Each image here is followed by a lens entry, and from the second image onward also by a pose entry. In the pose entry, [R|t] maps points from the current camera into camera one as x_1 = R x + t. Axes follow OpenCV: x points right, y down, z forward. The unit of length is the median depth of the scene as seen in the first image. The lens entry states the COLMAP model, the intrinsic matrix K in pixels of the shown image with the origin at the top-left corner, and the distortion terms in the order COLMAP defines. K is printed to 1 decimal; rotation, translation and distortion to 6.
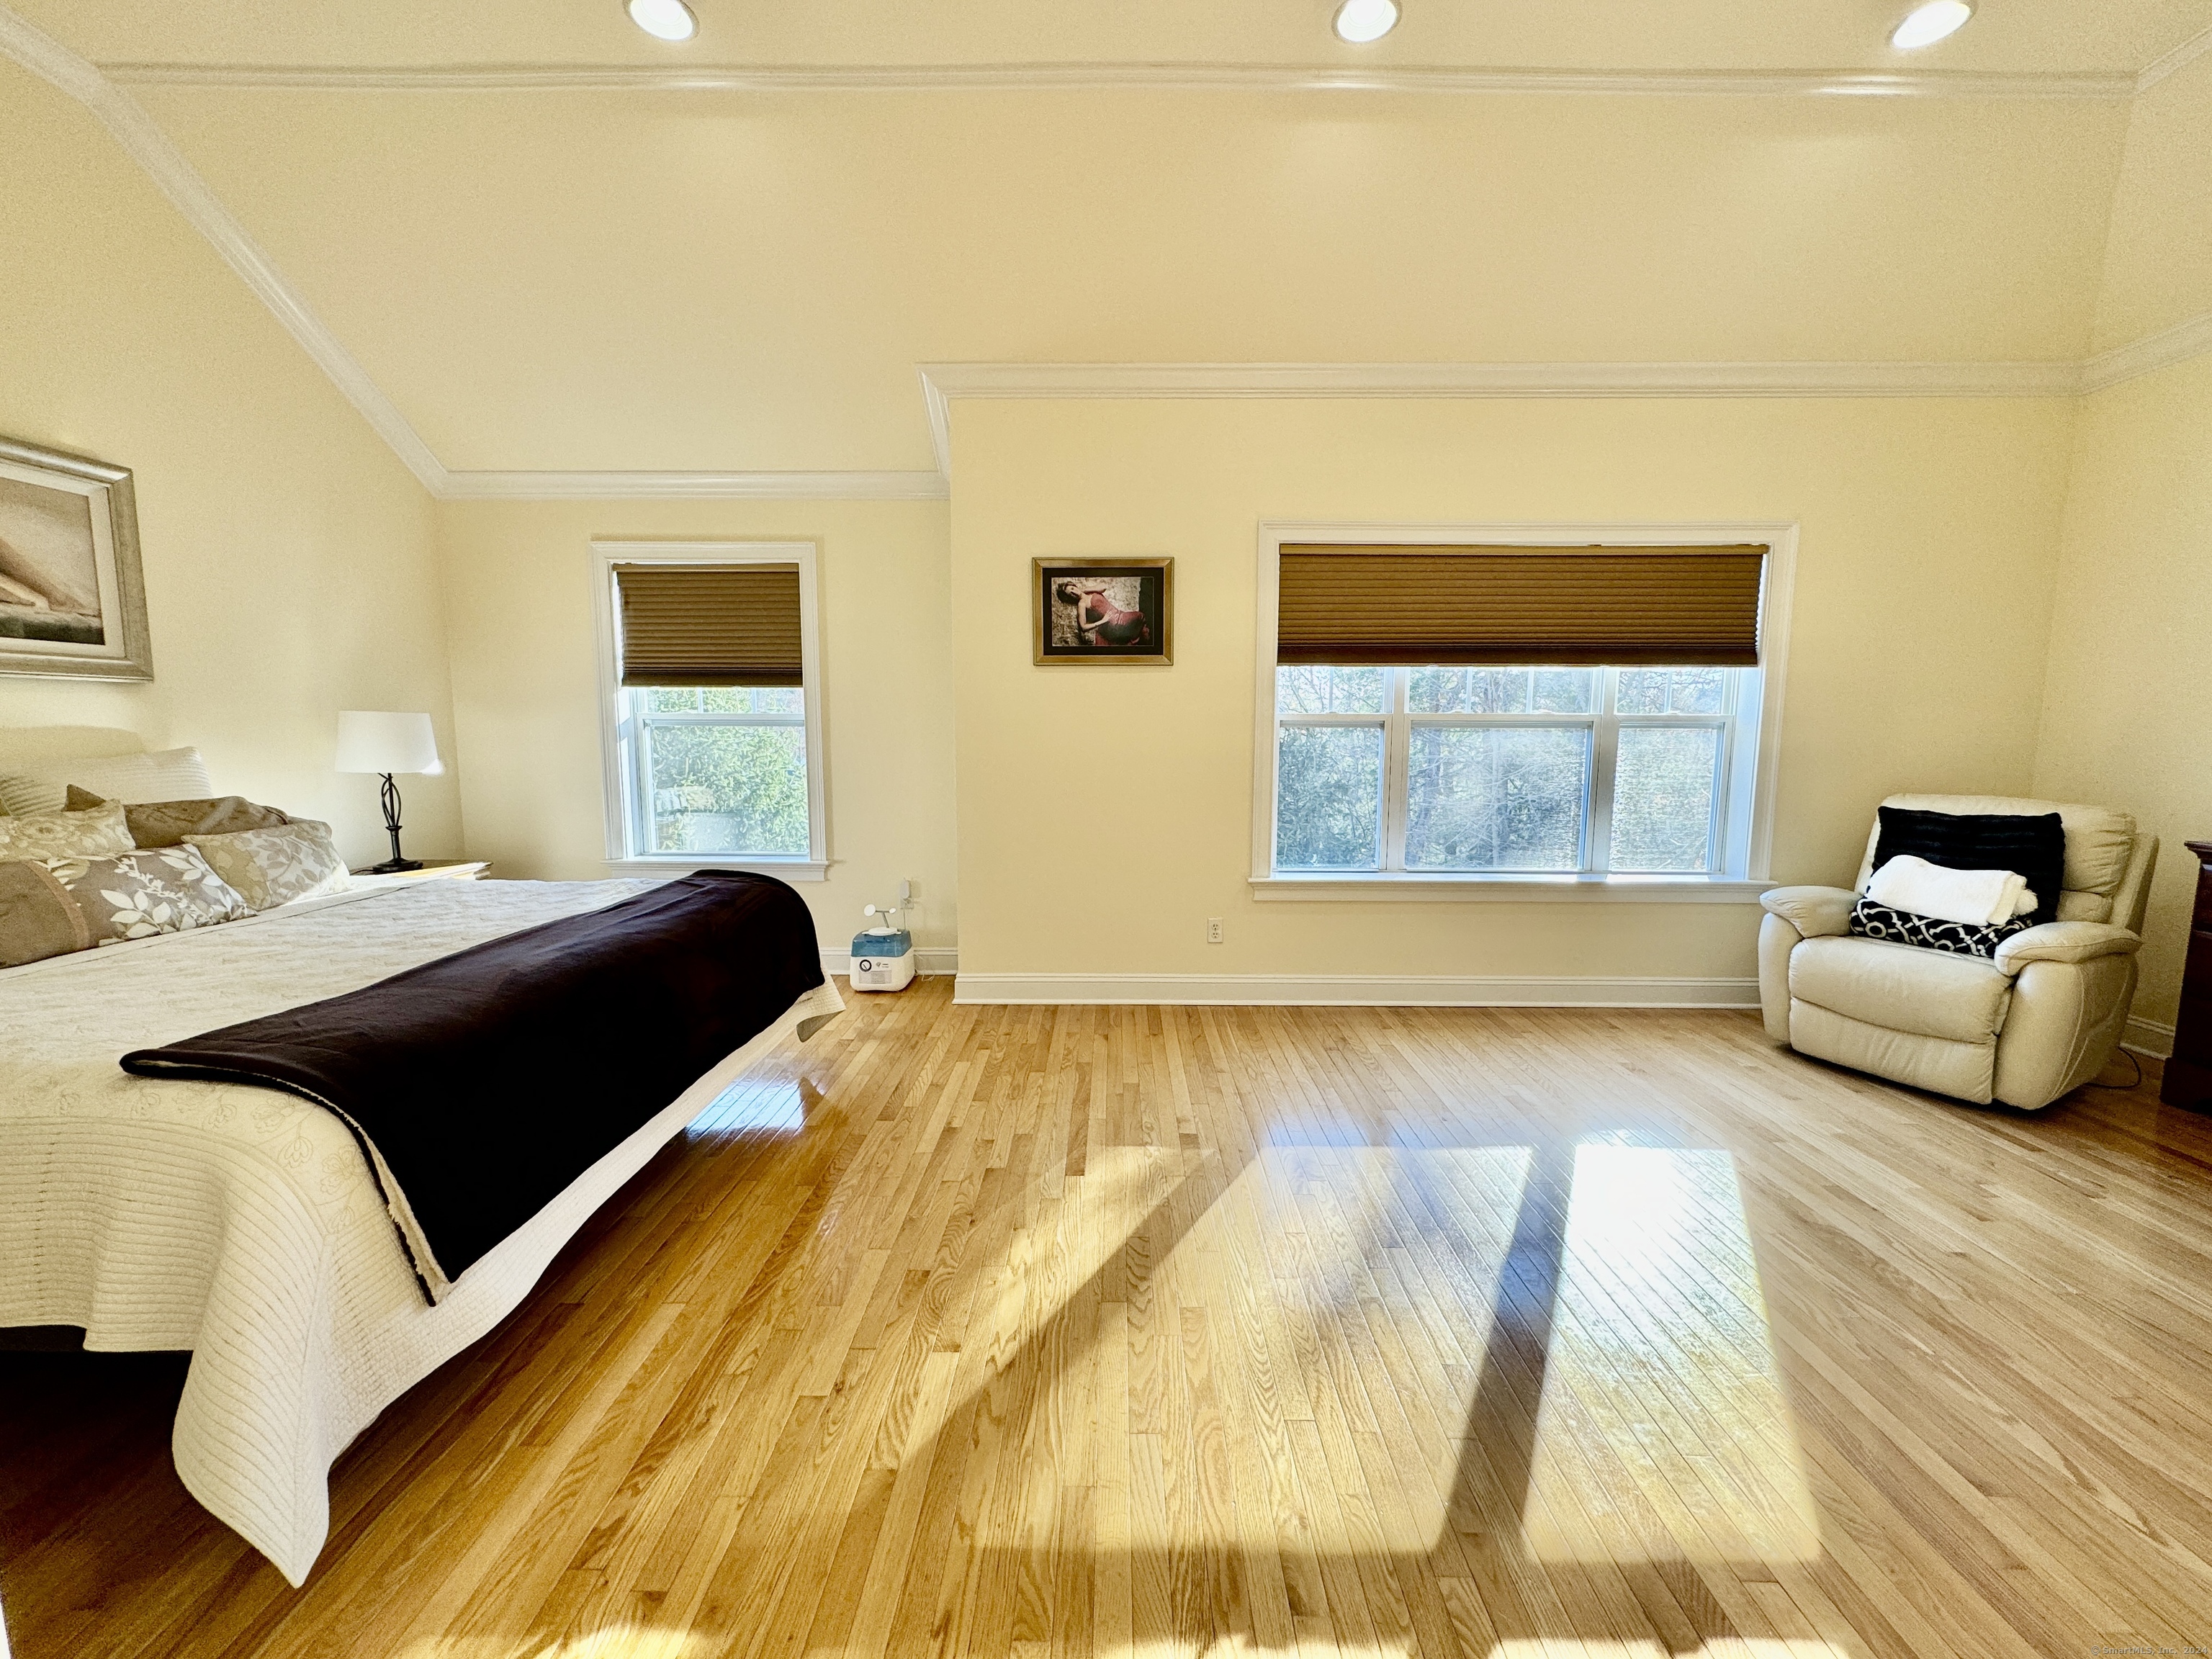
lens RADIAL K [[879.9, 0, 1108.7], [0, 879.9, 827.9], [0, 0, 1]] dist [-0.003340, 0.000326]
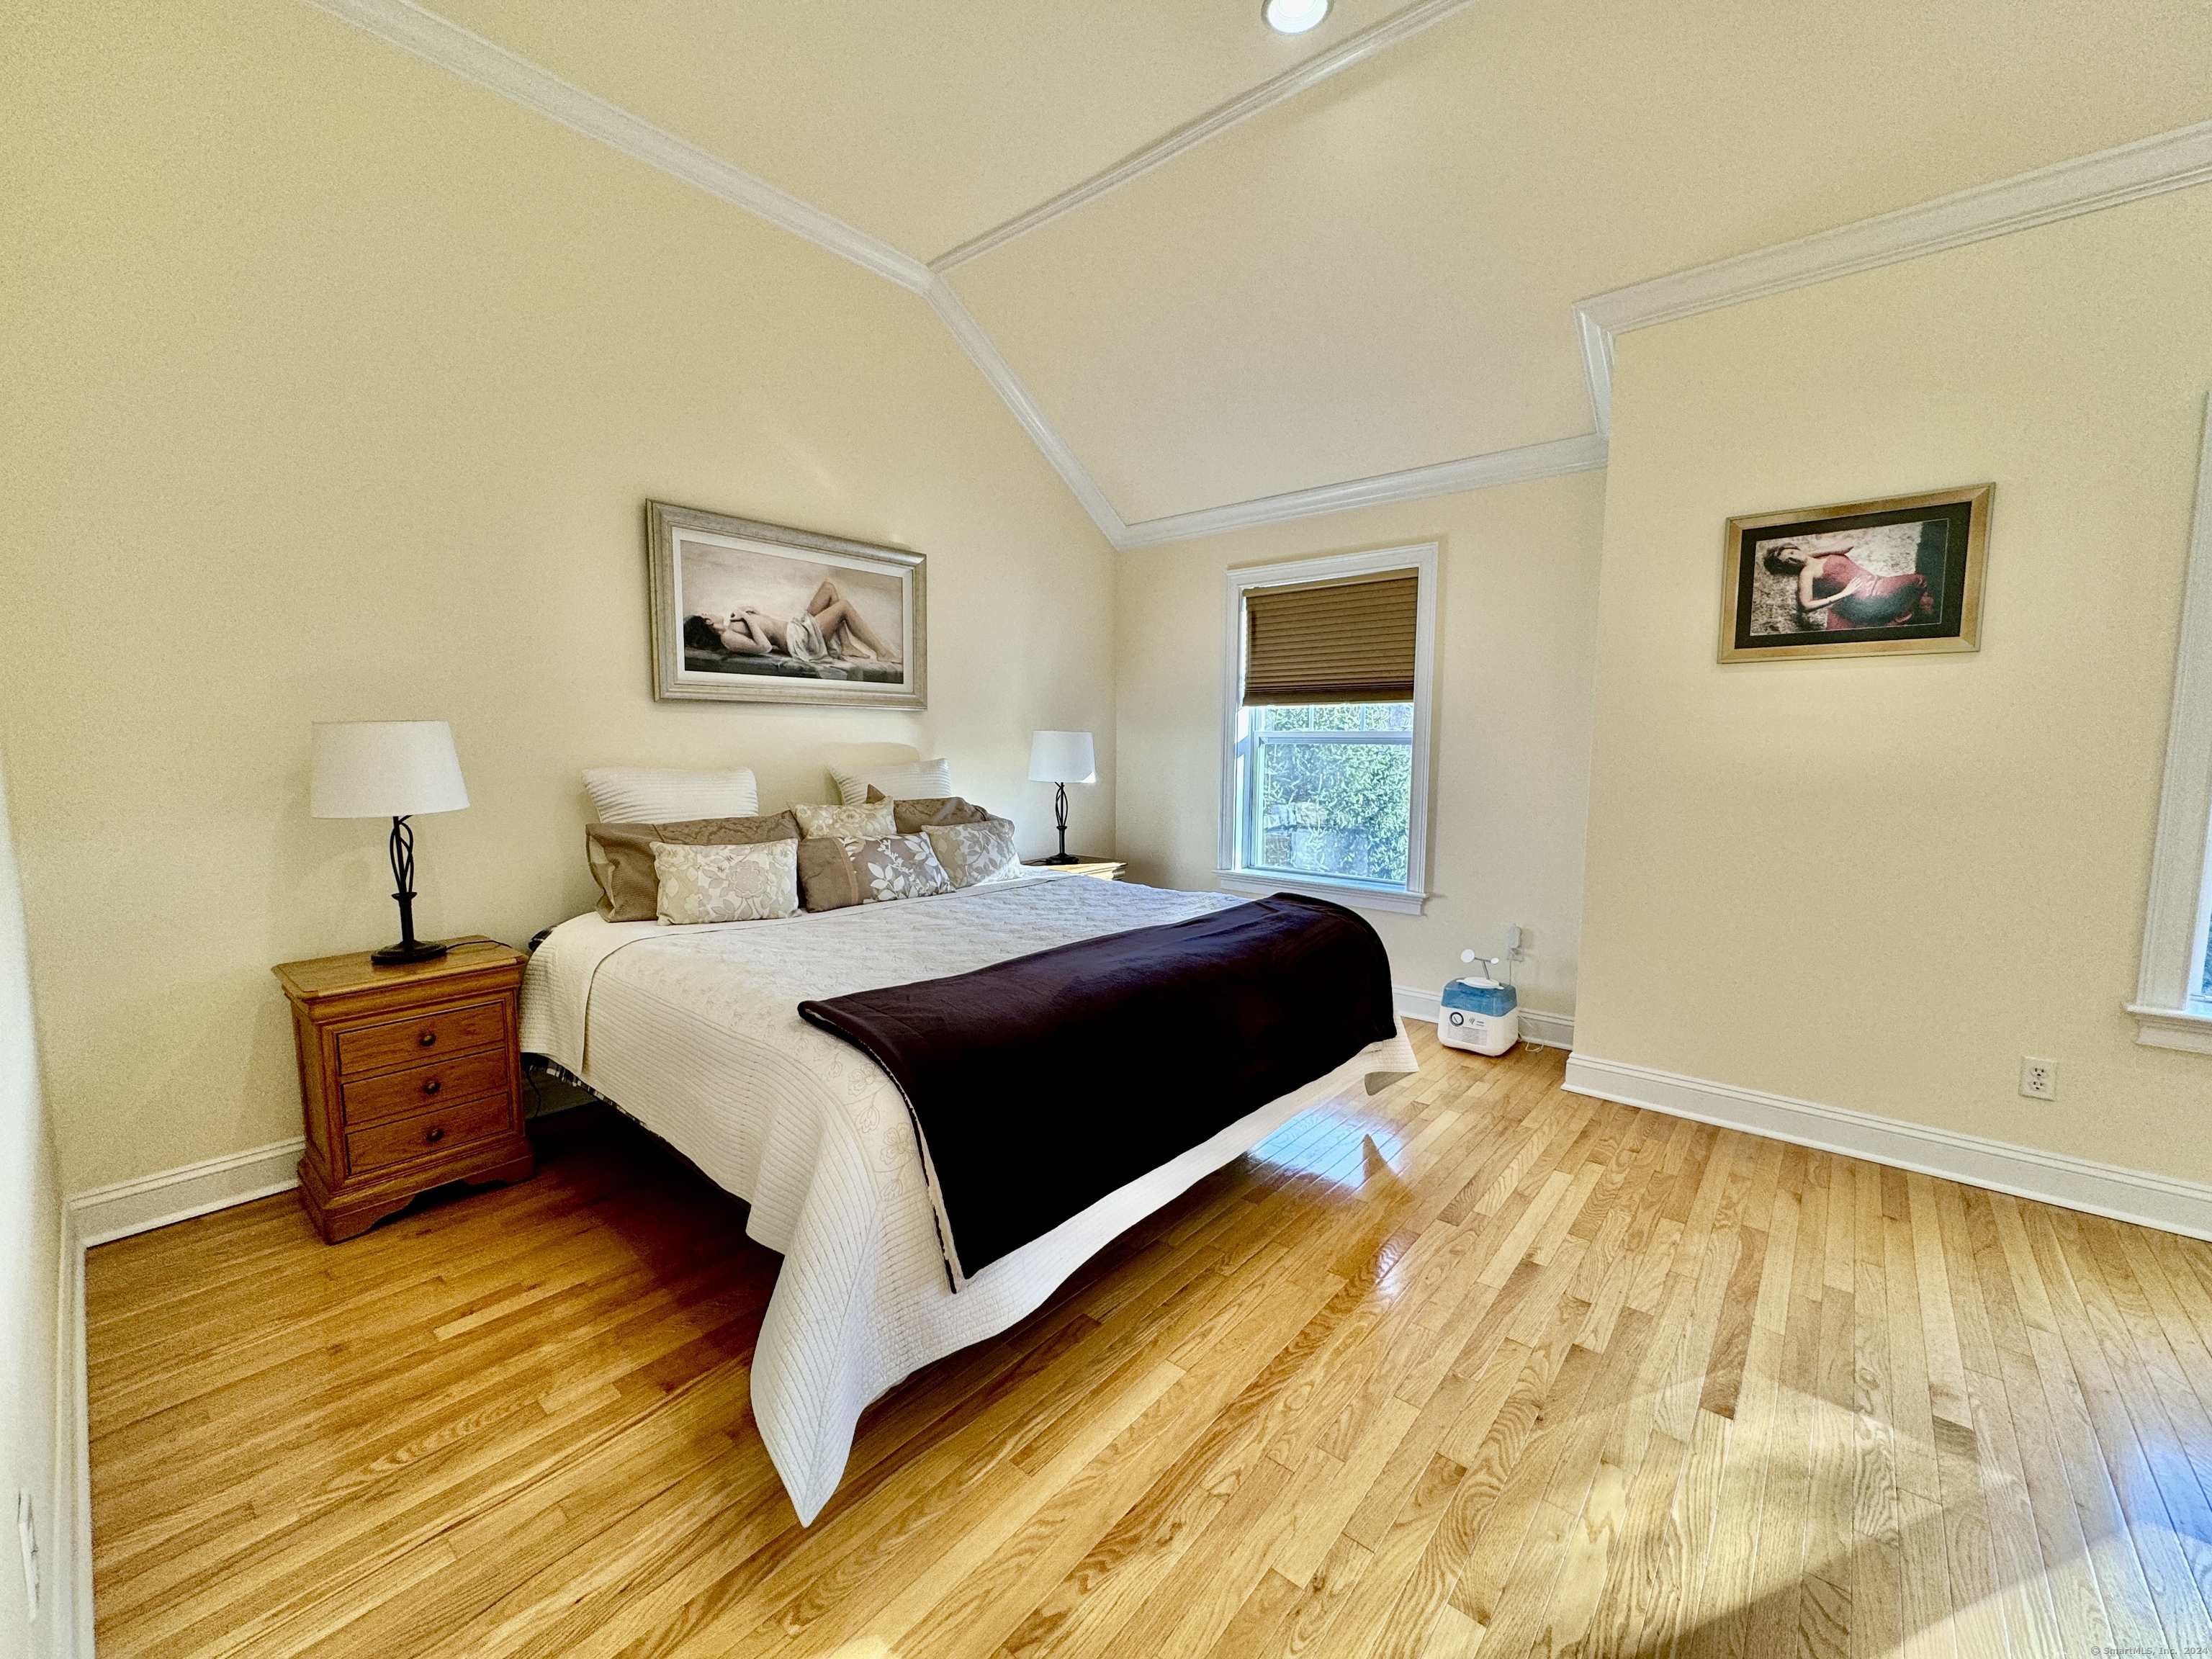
lens RADIAL K [[879.9, 0, 1106.4], [0, 879.9, 828.5], [0, 0, 1]] dist [-0.003340, 0.000326]
pose [[0.765817, 0.064550, -0.639811, 0.003451], [-0.077096, 0.996989, 0.008306, -0.014799], [0.638420, 0.042966, 0.768488, 0.125914]]
